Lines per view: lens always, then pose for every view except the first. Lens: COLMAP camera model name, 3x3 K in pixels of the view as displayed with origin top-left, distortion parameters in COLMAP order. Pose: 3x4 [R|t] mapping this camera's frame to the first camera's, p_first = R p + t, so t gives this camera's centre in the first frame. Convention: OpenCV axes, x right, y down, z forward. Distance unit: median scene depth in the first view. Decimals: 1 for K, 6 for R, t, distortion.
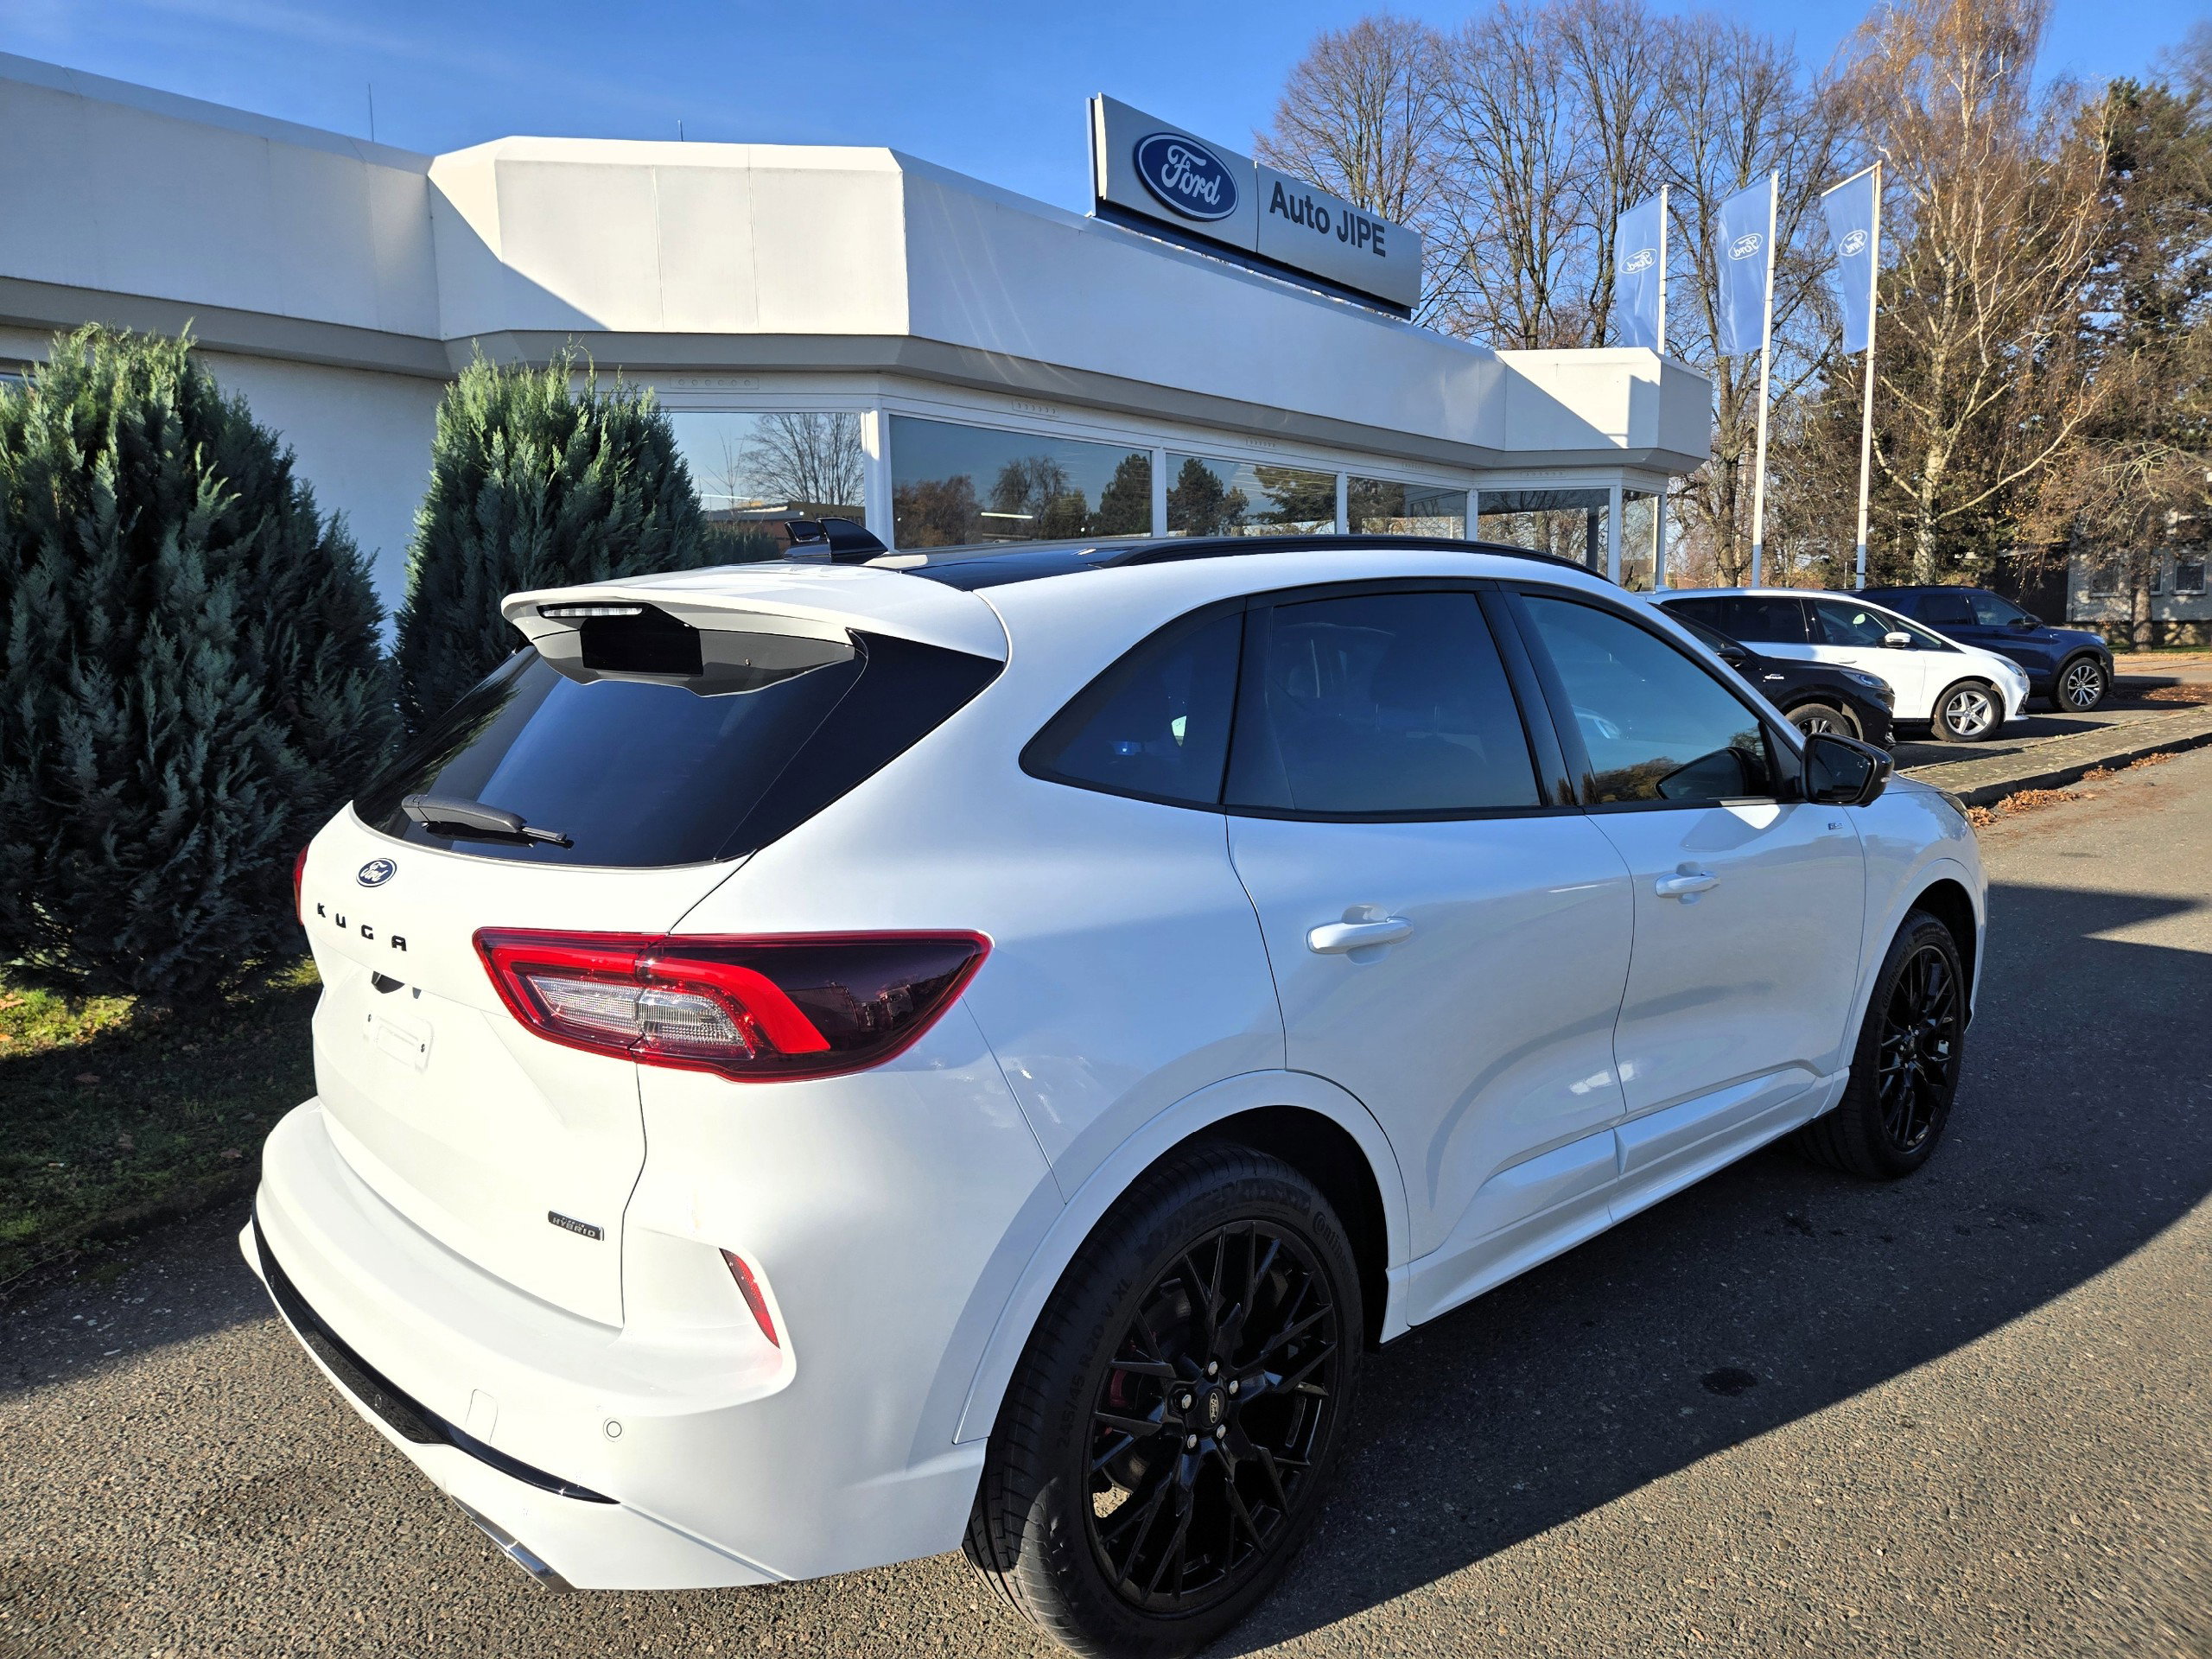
lens RADIAL K [[1467.4, 0, 1083.3], [0, 1467.4, 799.1], [0, 0, 1]] dist [0.082608, -0.066046]
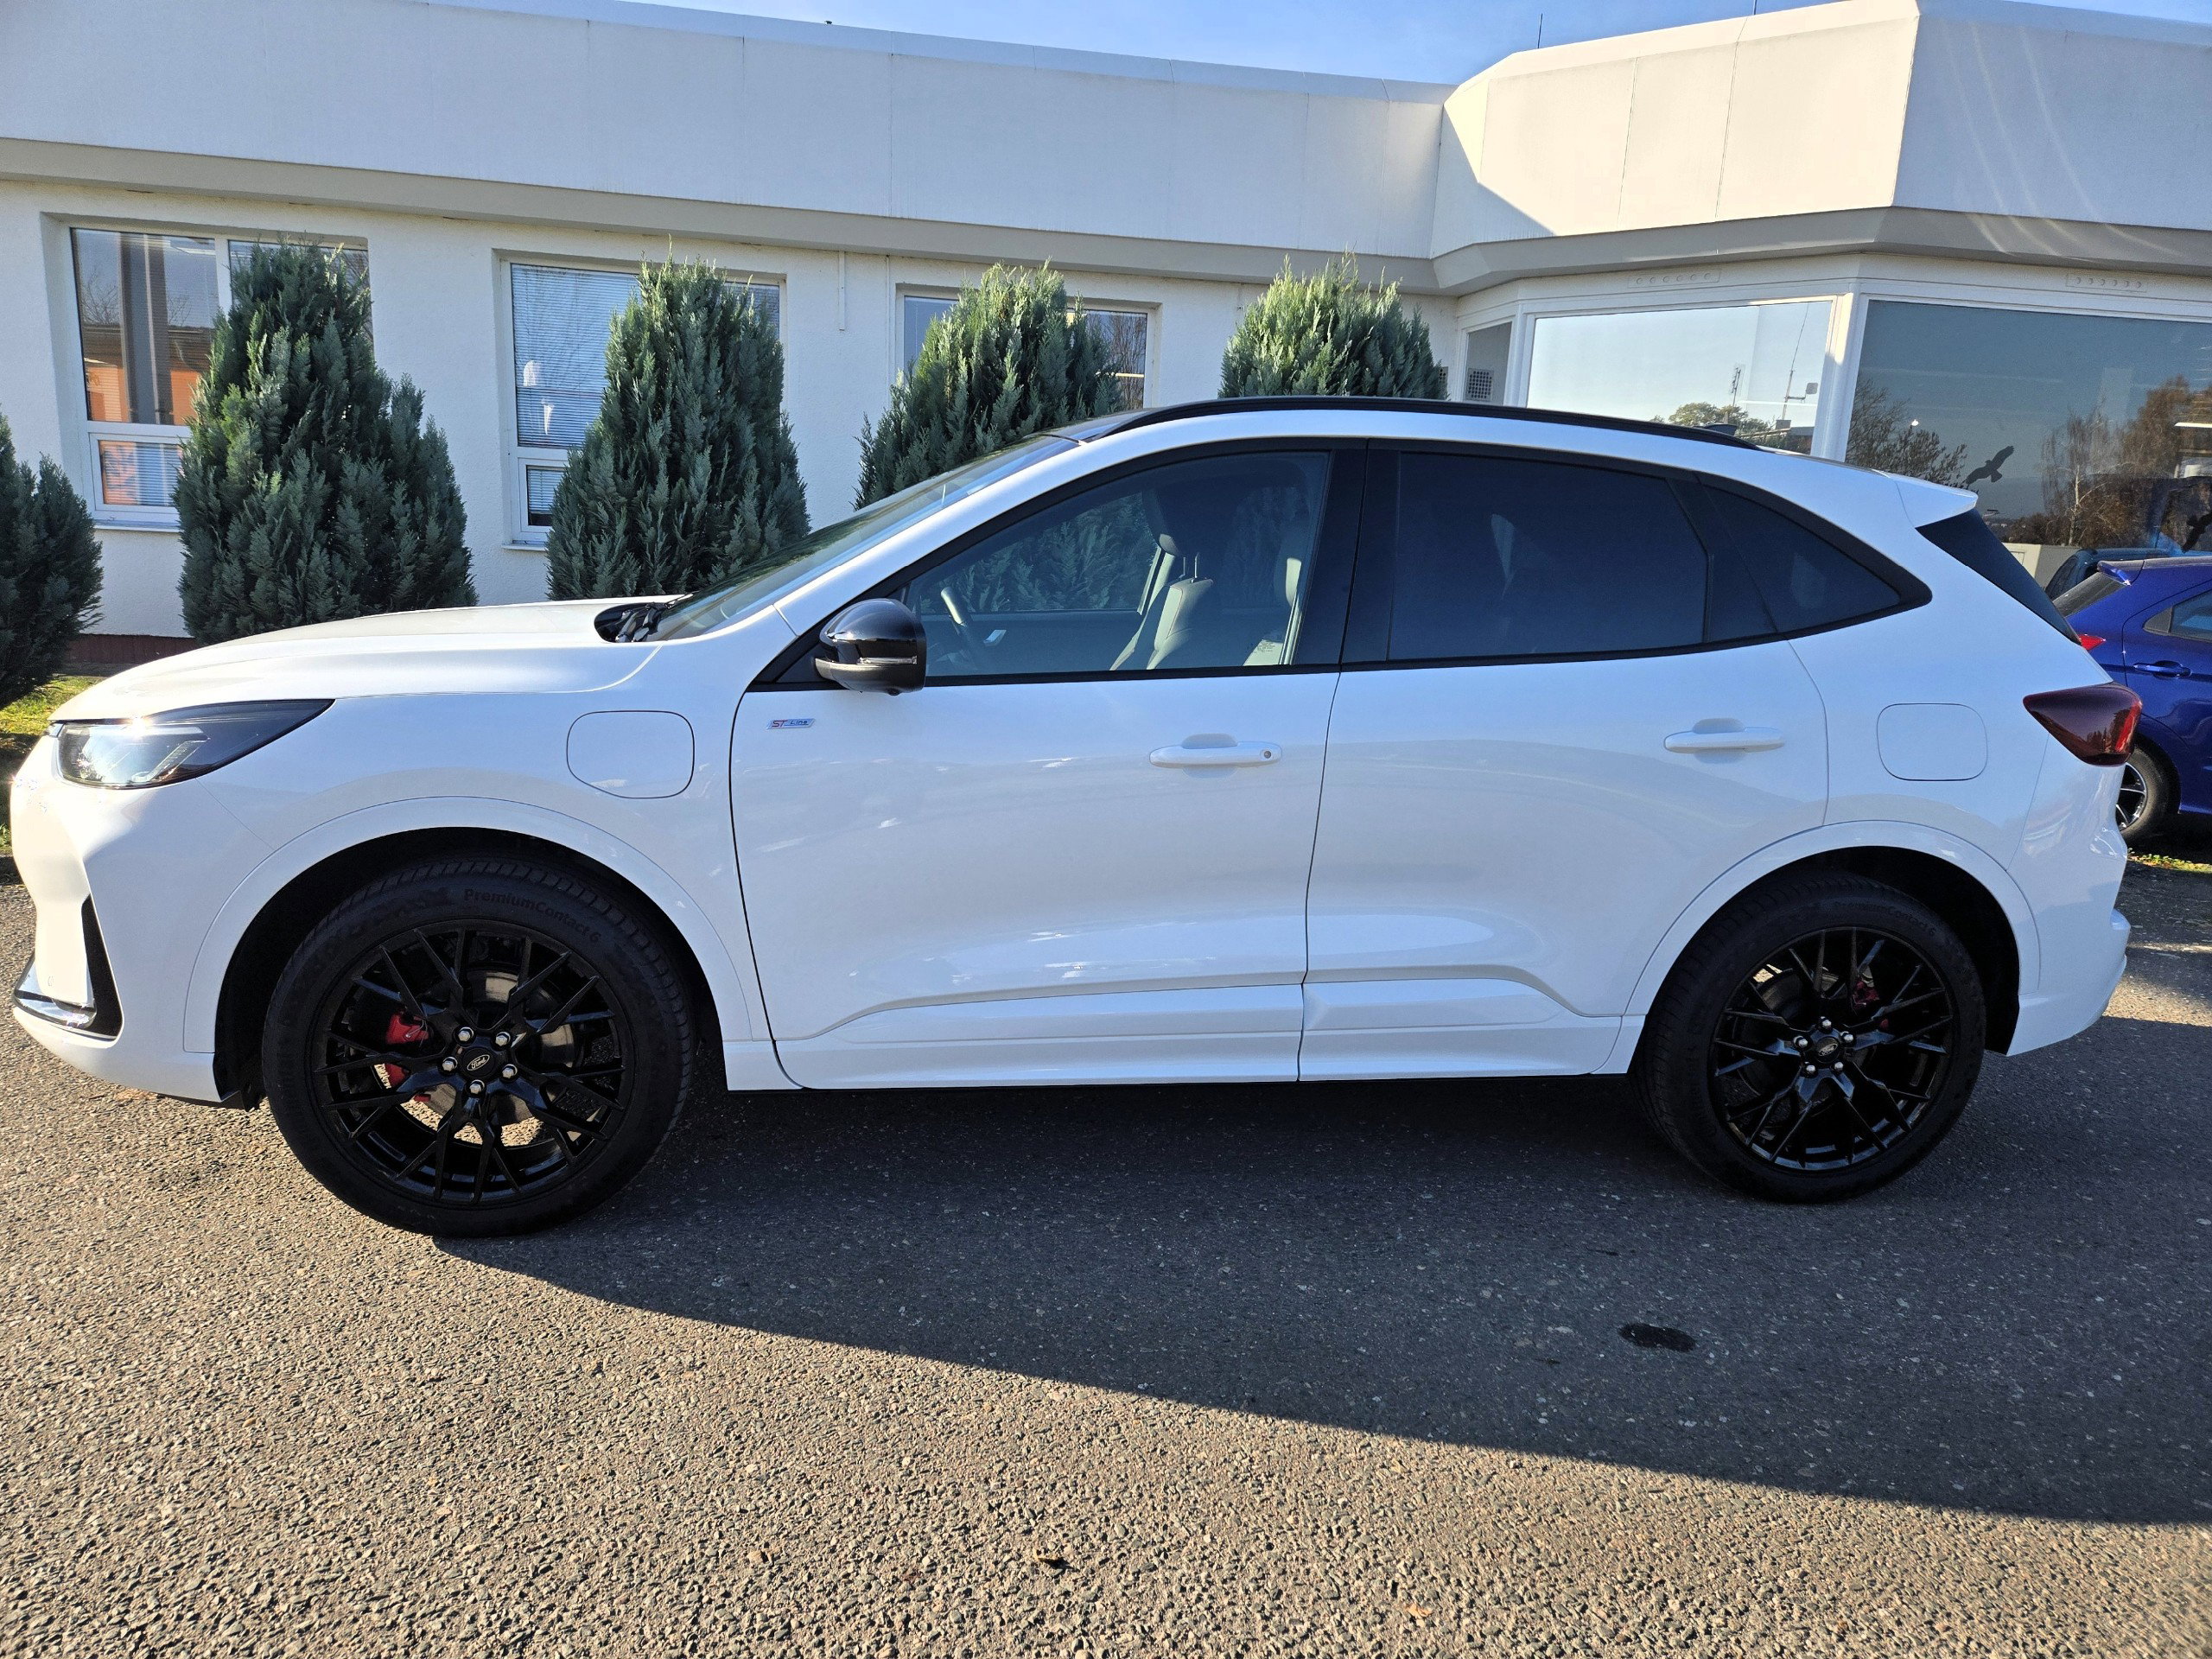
lens RADIAL K [[1447.4, 0, 1106.0], [0, 1447.4, 829.5], [0, 0, 1]] dist [0.087821, -0.067575]
pose [[0.721180, 0.190749, -0.665969, 0.412232], [-0.142873, 0.981631, 0.126444, 0.011526], [0.677855, 0.003960, 0.735185, 0.067086]]
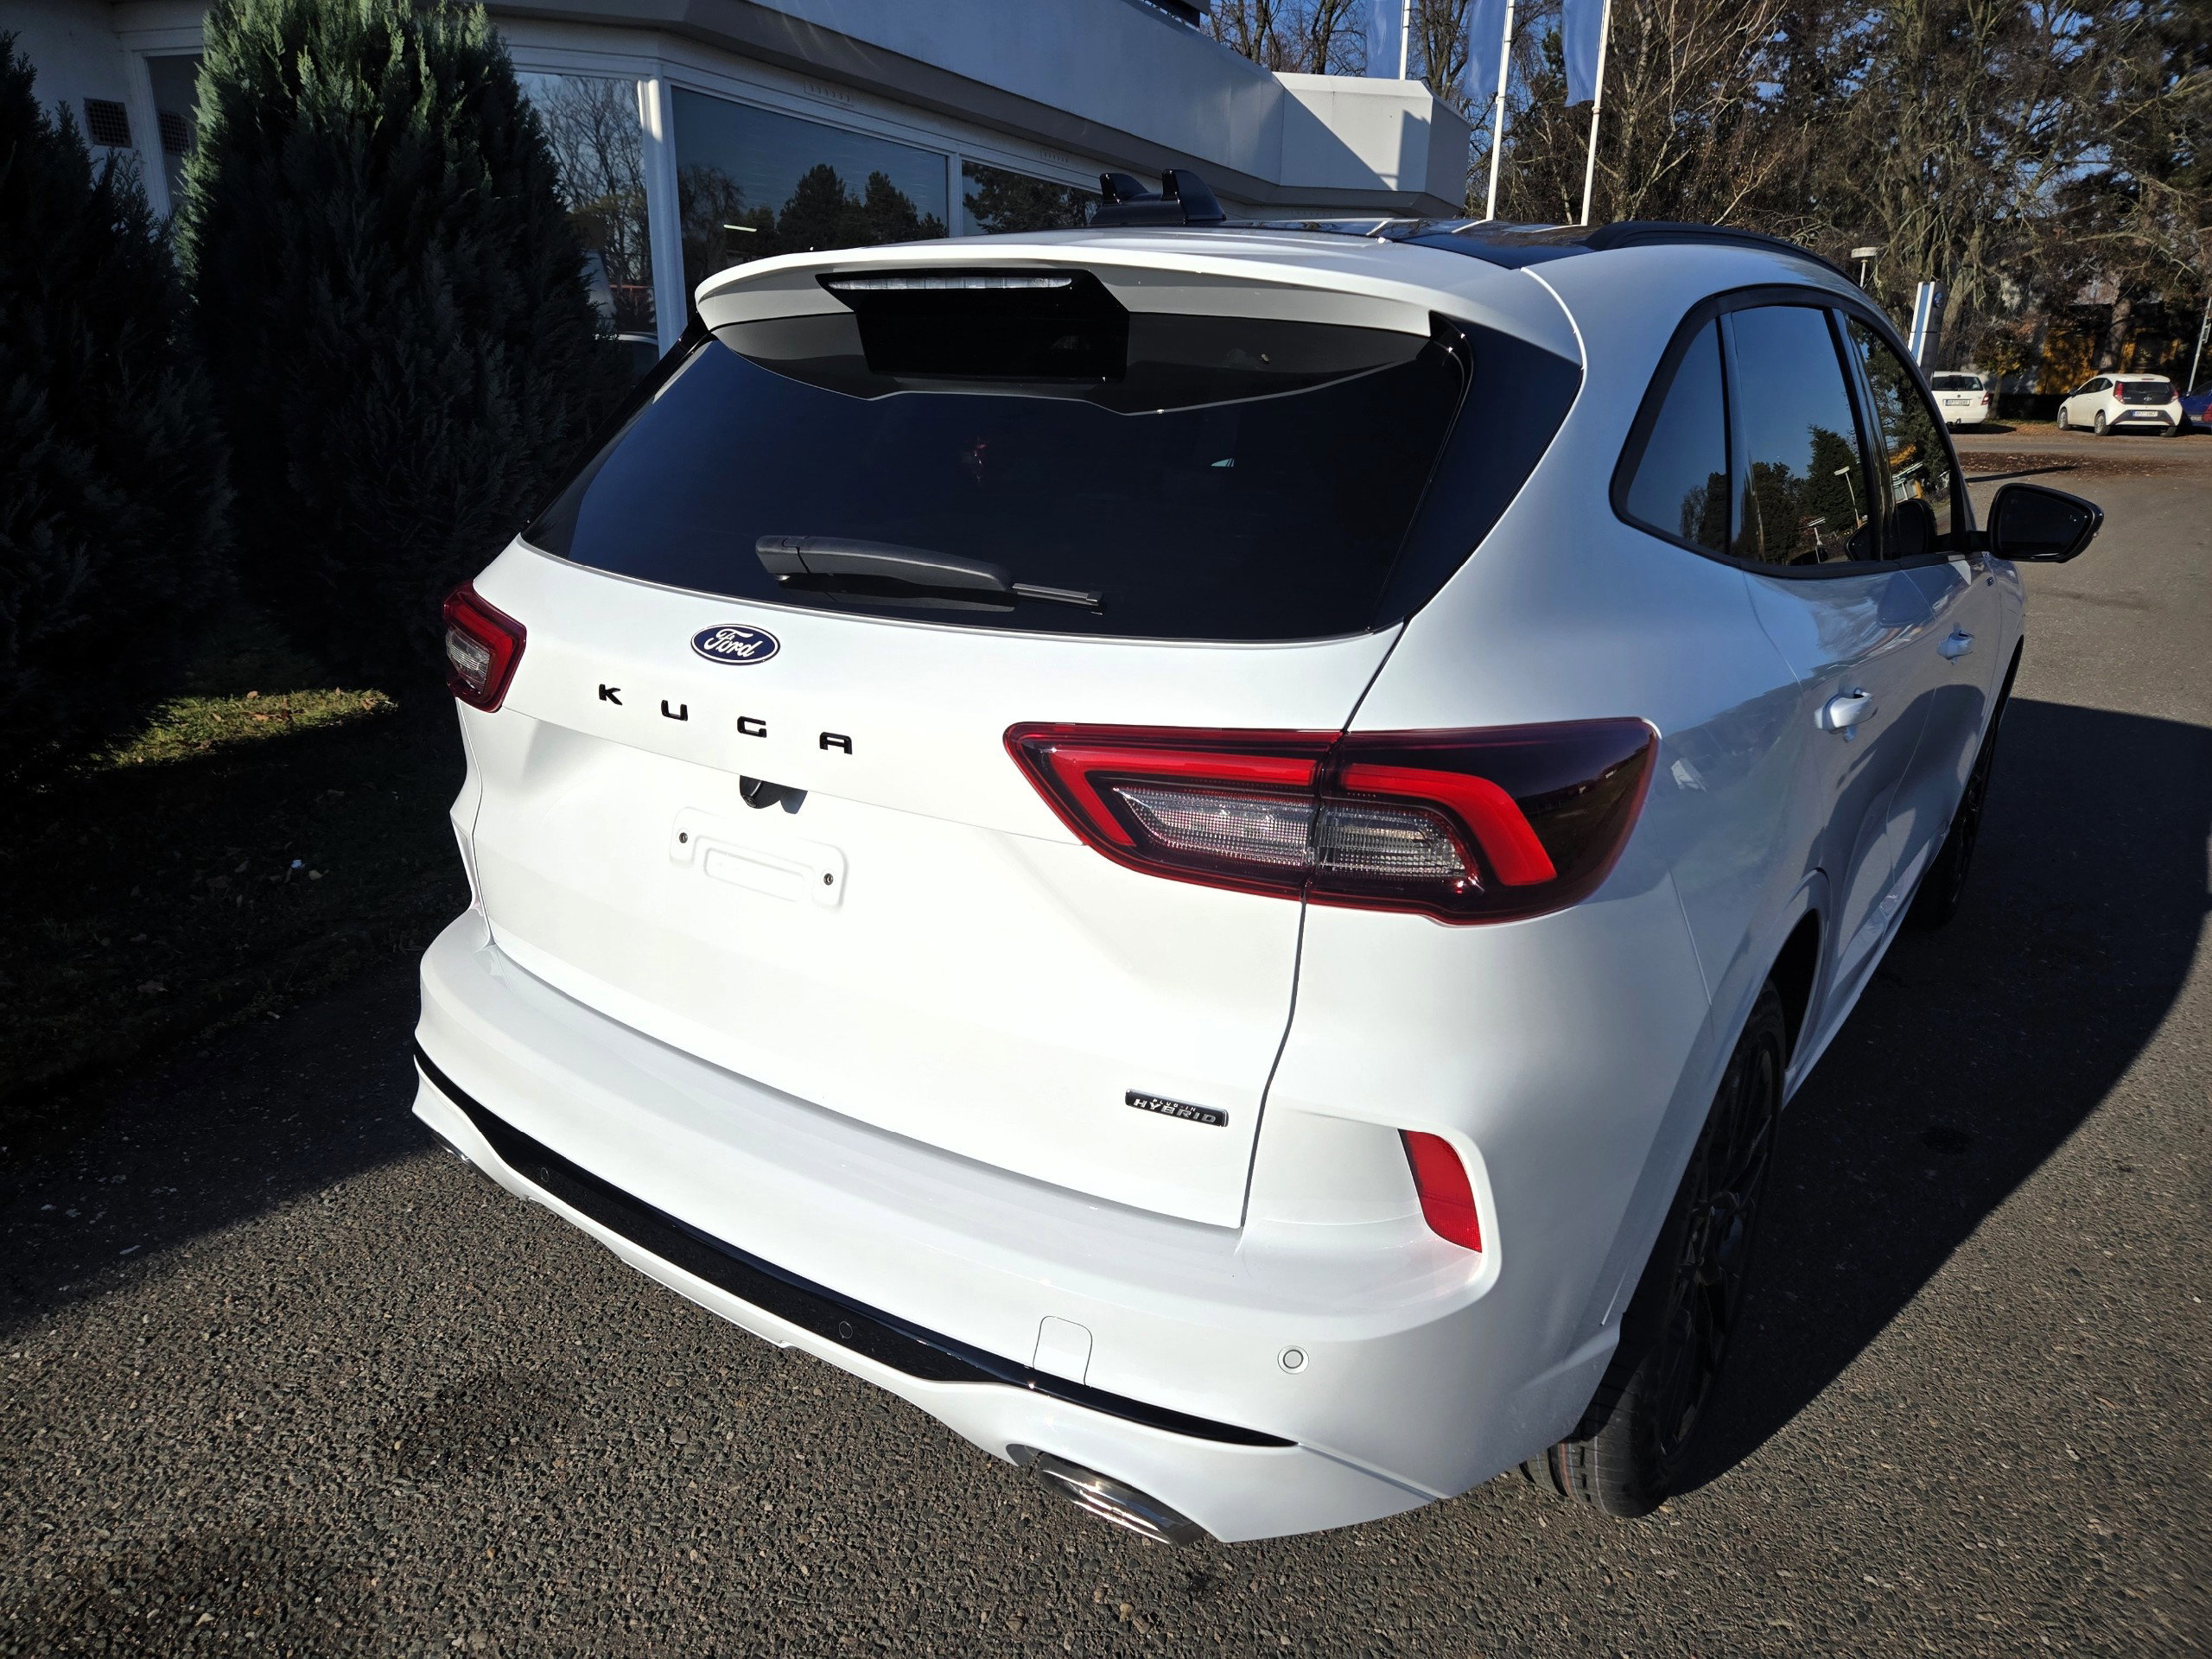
lens RADIAL K [[1475.5, 0, 1090.2], [0, 1475.5, 817.9], [0, 0, 1]] dist [0.061504, -0.039212]
pose [[0.977165, -0.029110, 0.210478, -0.190538], [-0.008238, 0.984636, 0.174427, 0.002338], [-0.212321, -0.172178, 0.961912, 0.106241]]
